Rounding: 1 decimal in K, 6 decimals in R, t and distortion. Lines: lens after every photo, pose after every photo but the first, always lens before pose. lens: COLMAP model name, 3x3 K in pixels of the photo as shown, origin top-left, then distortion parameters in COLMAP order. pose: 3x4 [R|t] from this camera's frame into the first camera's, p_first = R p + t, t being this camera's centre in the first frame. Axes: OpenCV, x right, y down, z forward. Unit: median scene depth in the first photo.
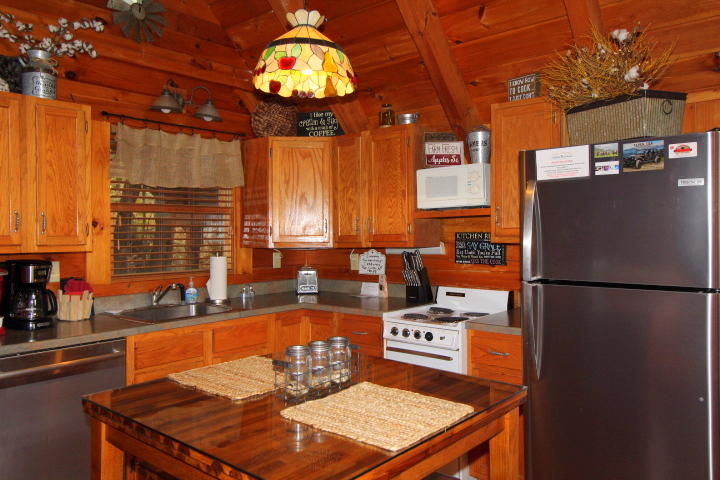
lens RADIAL K [[556.4, 0, 358.5], [0, 556.4, 237.2], [0, 0, 1]] dist [0.004411, -0.008362]
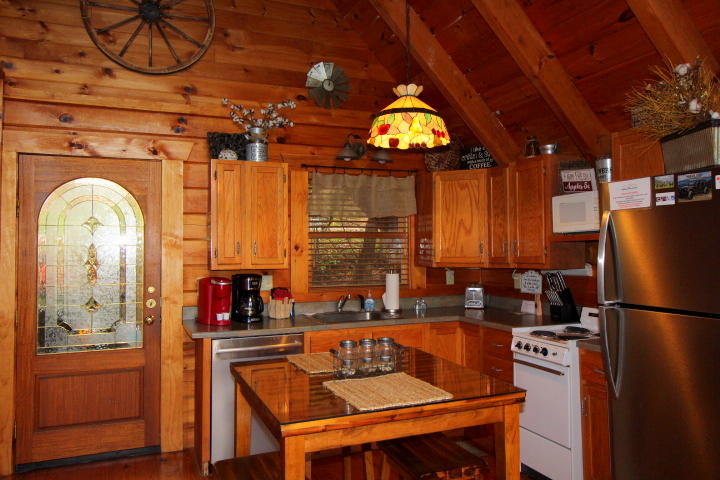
lens RADIAL K [[556.4, 0, 362.5], [0, 556.4, 240.8], [0, 0, 1]] dist [0.004411, -0.008362]
pose [[0.889919, -0.006223, -0.456077, 0.278341], [-0.002367, 0.999830, -0.018261, -0.016665], [0.456113, 0.017331, 0.889753, -0.124630]]
